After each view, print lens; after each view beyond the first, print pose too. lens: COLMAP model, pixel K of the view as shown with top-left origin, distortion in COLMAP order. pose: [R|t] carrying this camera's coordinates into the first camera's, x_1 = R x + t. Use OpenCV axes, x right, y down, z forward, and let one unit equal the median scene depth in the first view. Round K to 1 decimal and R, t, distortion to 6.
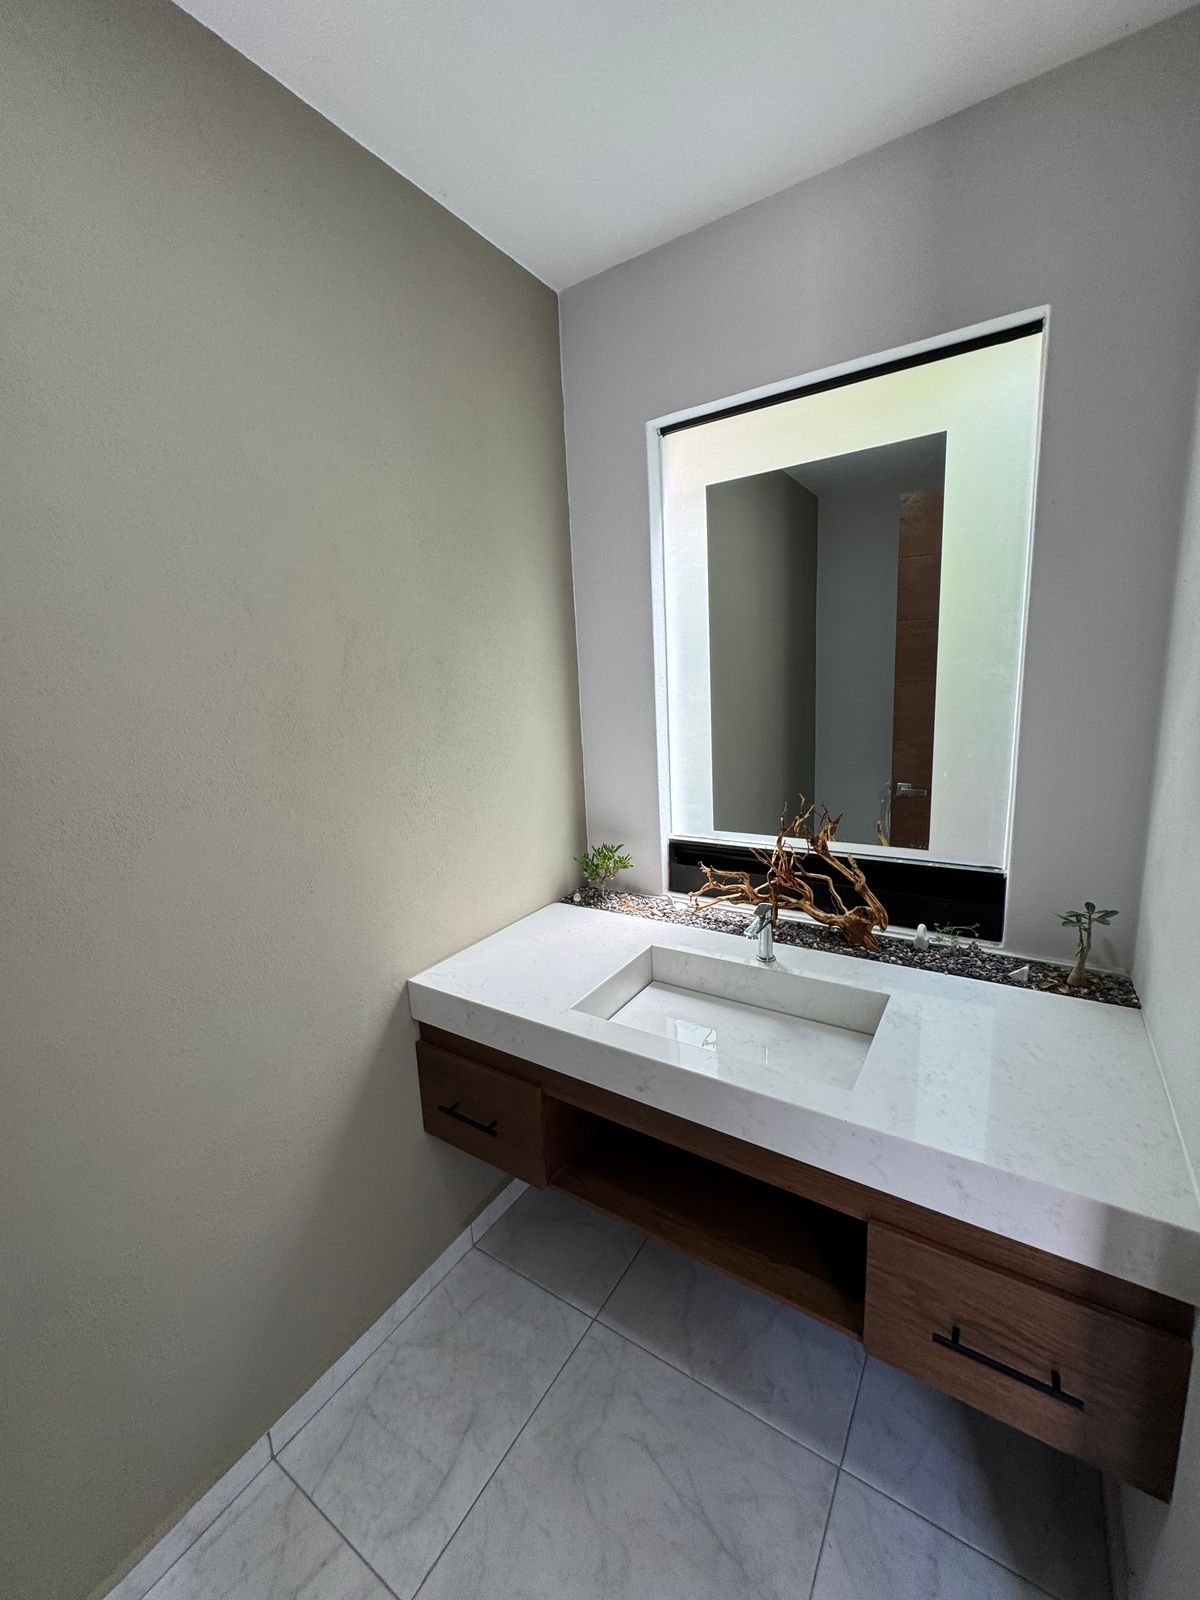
lens RADIAL K [[639.2, 0, 600.0], [0, 639.2, 800.0], [0, 0, 1]] dist [-0.000693, -0.000124]
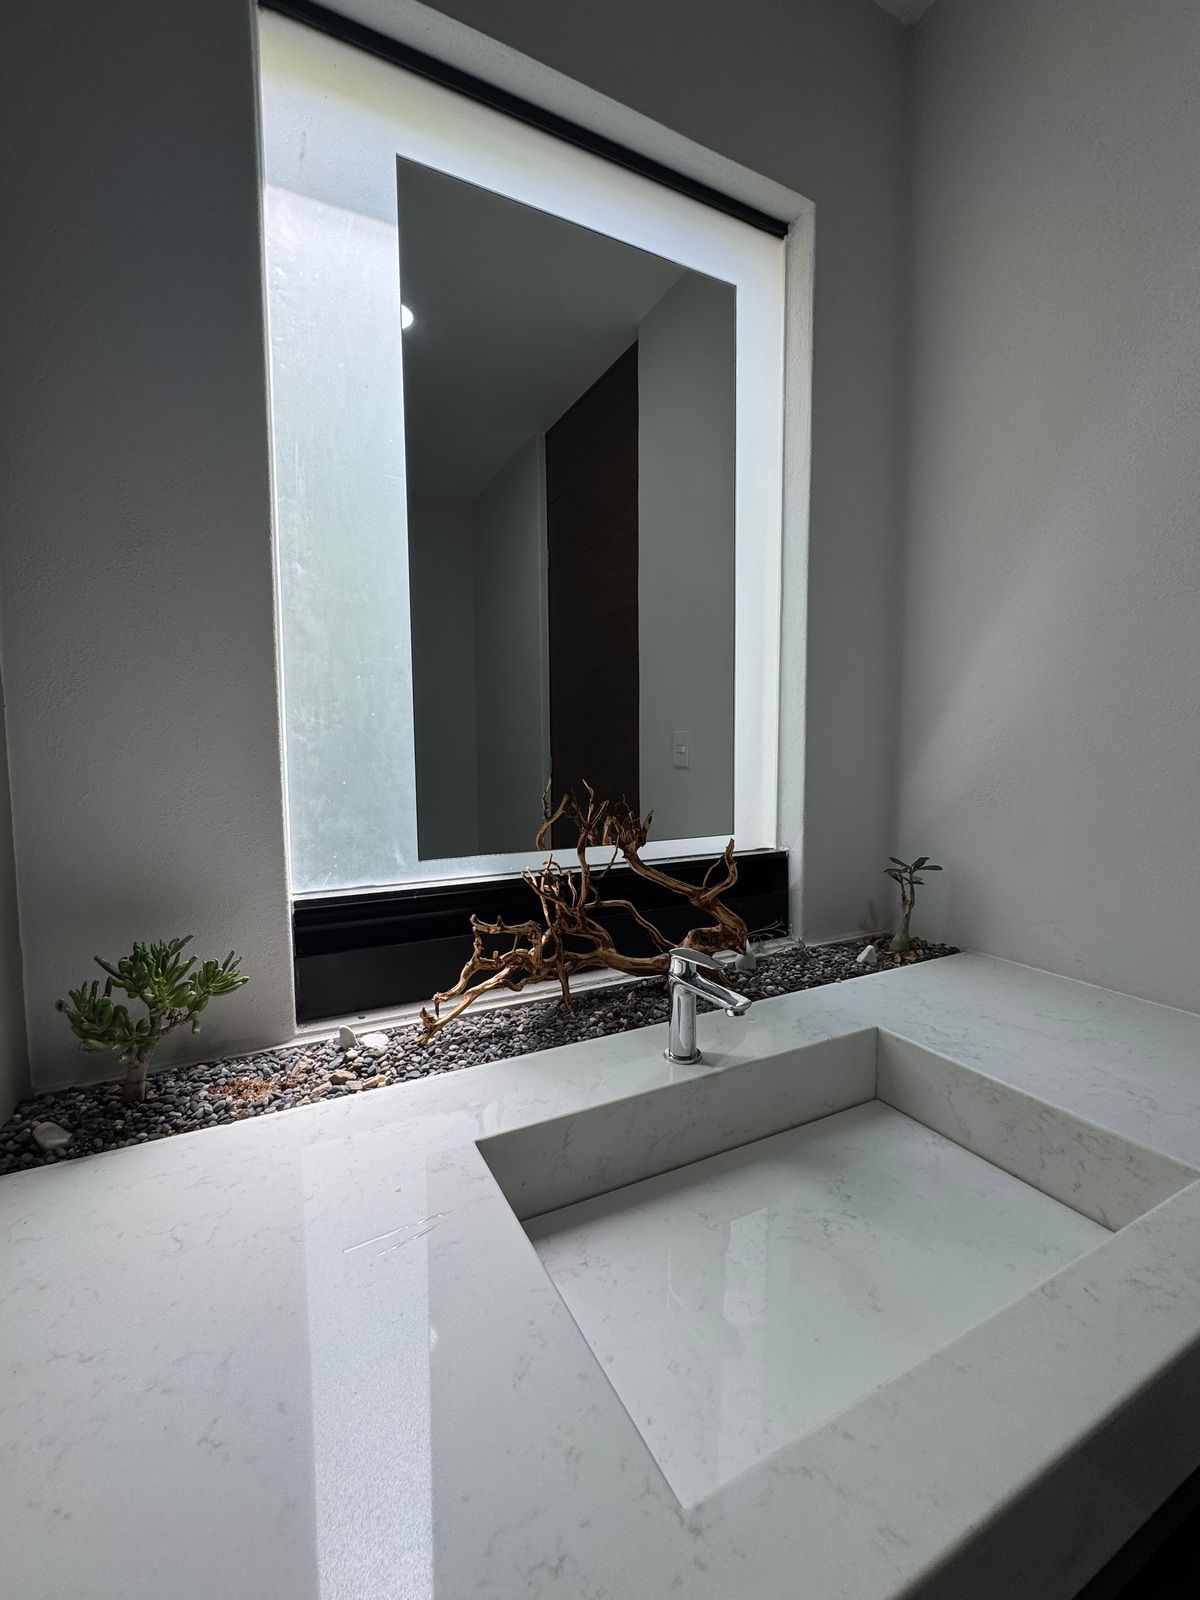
lens RADIAL K [[671.1, 0, 600.0], [0, 671.1, 800.0], [0, 0, 1]] dist [0.000268, 0.000053]
pose [[0.488954, -0.022807, 0.872011, -0.217613], [0.143946, 0.988063, -0.054871, 0.054118], [-0.860351, 0.152352, 0.486400, 0.673908]]
